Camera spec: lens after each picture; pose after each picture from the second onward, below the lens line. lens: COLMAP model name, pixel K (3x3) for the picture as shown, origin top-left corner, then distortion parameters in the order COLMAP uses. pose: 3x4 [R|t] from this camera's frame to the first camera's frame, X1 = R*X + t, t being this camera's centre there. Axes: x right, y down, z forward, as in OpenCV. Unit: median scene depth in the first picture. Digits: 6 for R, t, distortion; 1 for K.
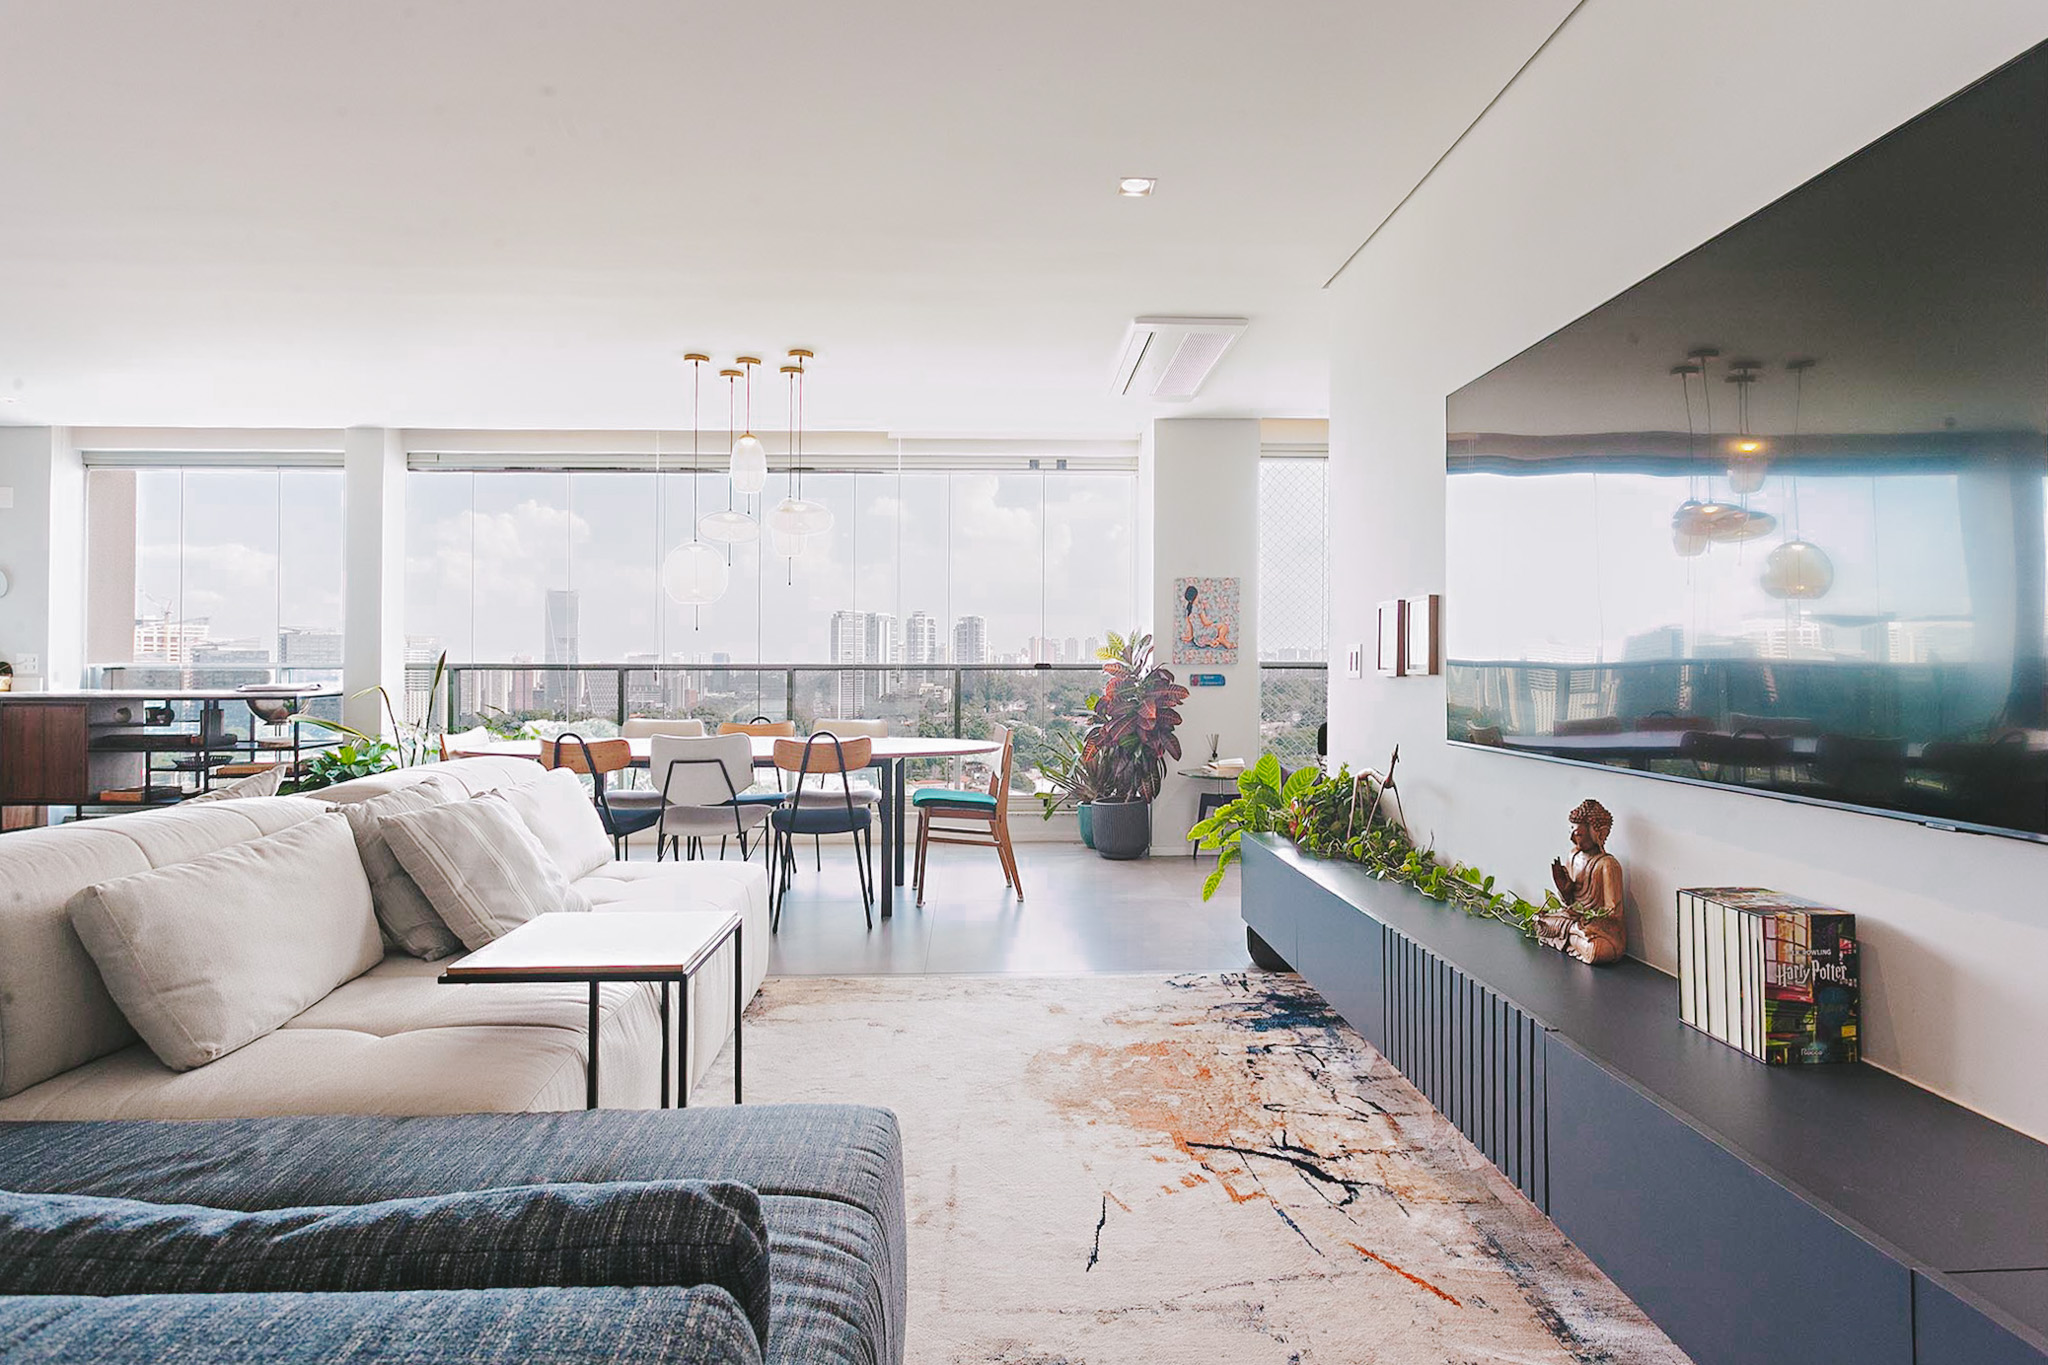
lens RADIAL K [[941.1, 0, 1024.1], [0, 941.1, 673.8], [0, 0, 1]] dist [-0.002567, 0.000291]
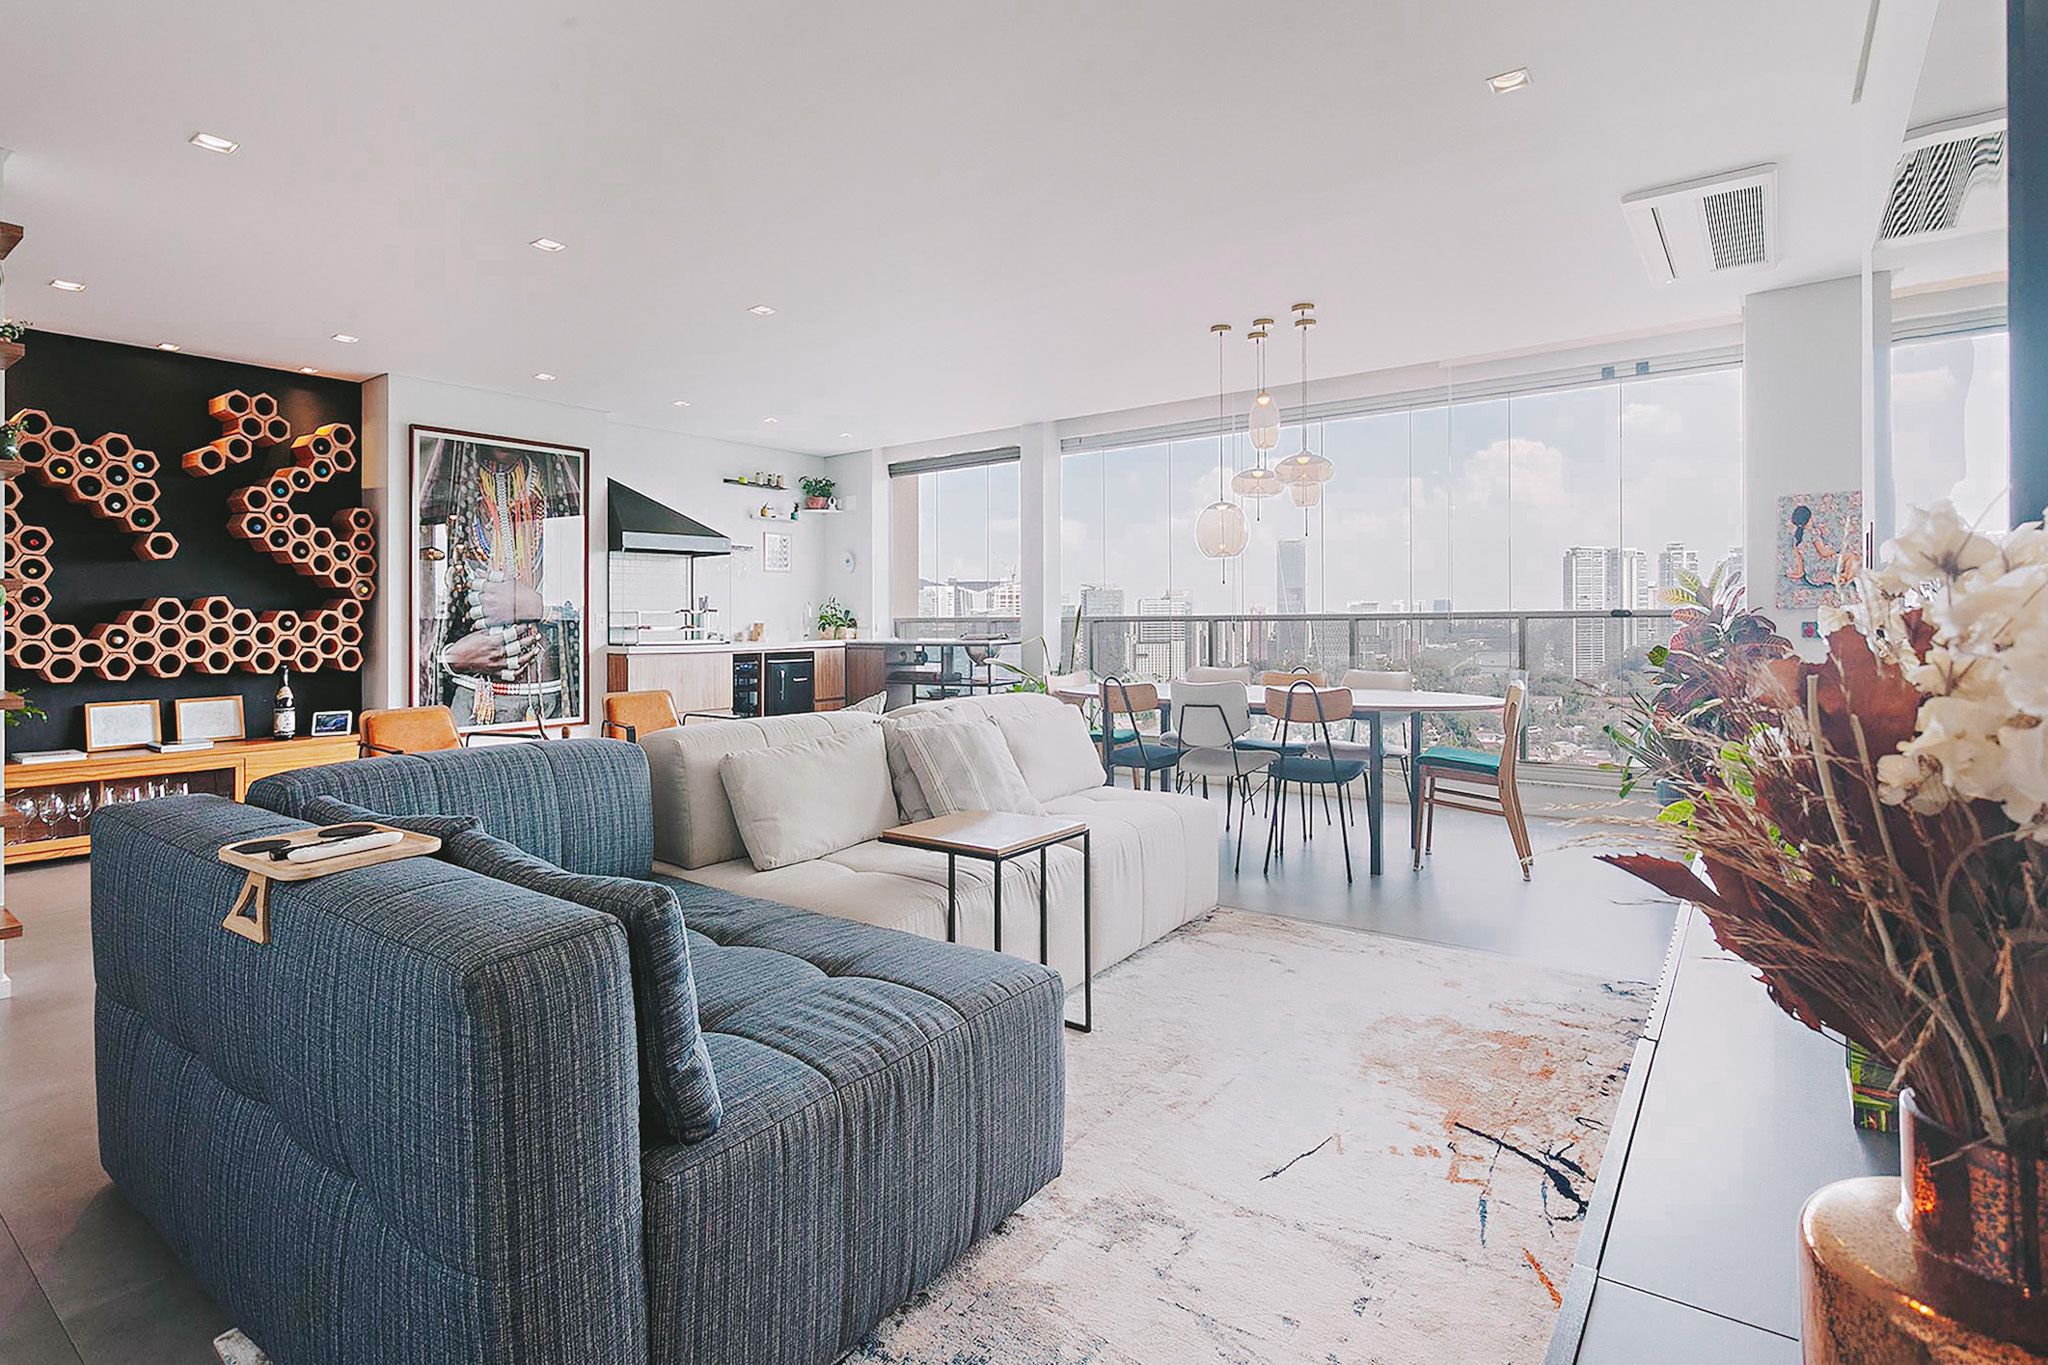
lens RADIAL K [[993.0, 0, 1023.1], [0, 993.0, 629.3], [0, 0, 1]] dist [-0.000336, 0.000427]
pose [[0.776619, -0.002279, -0.629967, 0.216231], [0.005954, 0.999975, 0.003721, -0.000724], [0.629943, -0.006641, 0.776613, -0.019296]]
